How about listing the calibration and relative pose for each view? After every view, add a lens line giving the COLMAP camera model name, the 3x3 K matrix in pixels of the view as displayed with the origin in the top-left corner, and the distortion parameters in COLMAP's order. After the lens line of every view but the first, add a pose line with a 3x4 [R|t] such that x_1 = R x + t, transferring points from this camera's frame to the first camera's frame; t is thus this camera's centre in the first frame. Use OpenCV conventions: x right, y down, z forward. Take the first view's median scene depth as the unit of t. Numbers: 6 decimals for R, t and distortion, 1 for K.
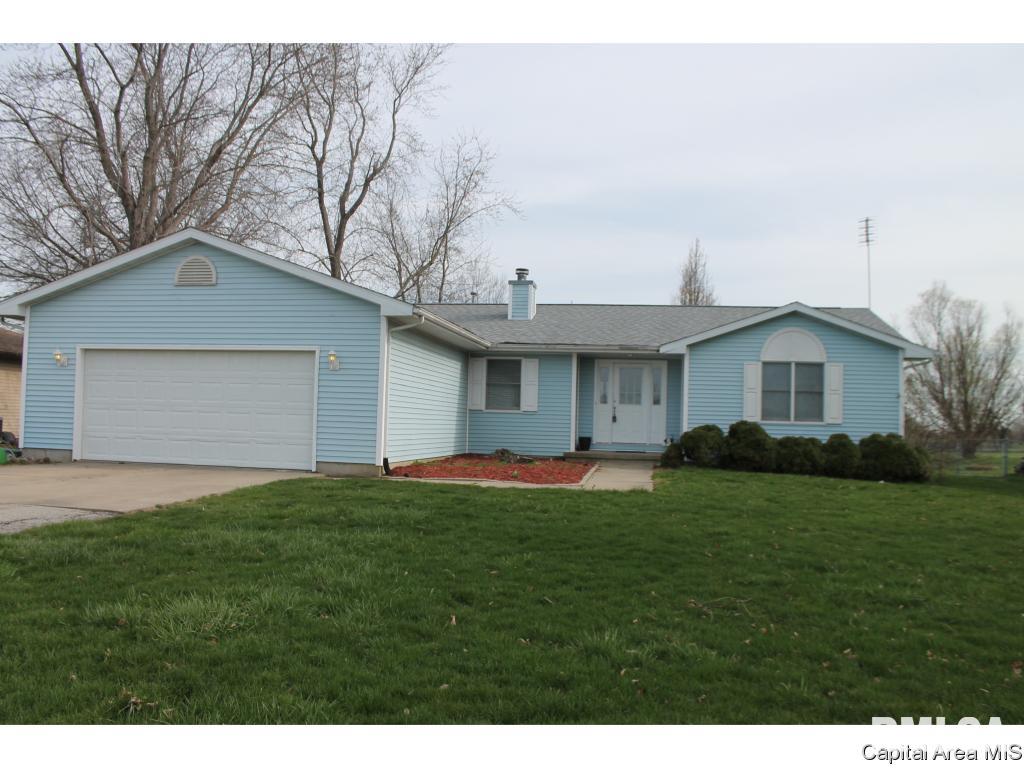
lens RADIAL K [[864.7, 0, 512.0], [0, 864.7, 384.0], [0, 0, 1]] dist [-0.155489, 0.104582]
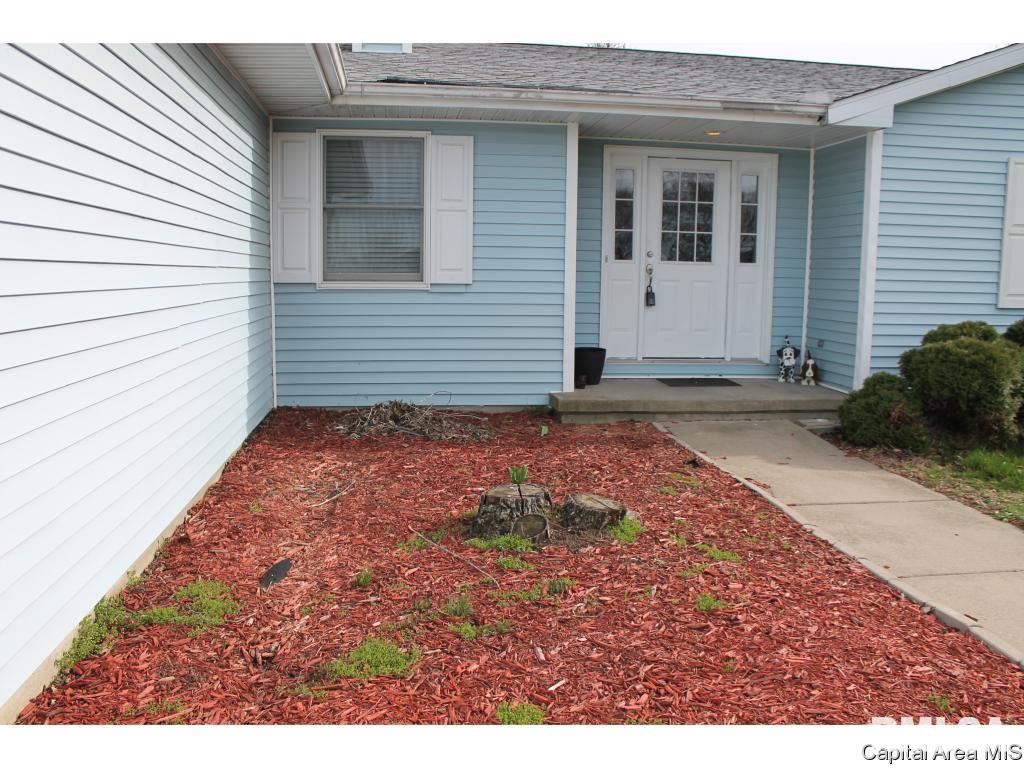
lens RADIAL K [[864.7, 0, 512.0], [0, 864.7, 384.0], [0, 0, 1]] dist [-0.155489, 0.104582]
pose [[0.956280, -0.053237, 0.287566, -0.059699], [0.001496, 0.984169, 0.177225, 0.008882], [-0.292448, -0.169046, 0.941221, 0.645659]]
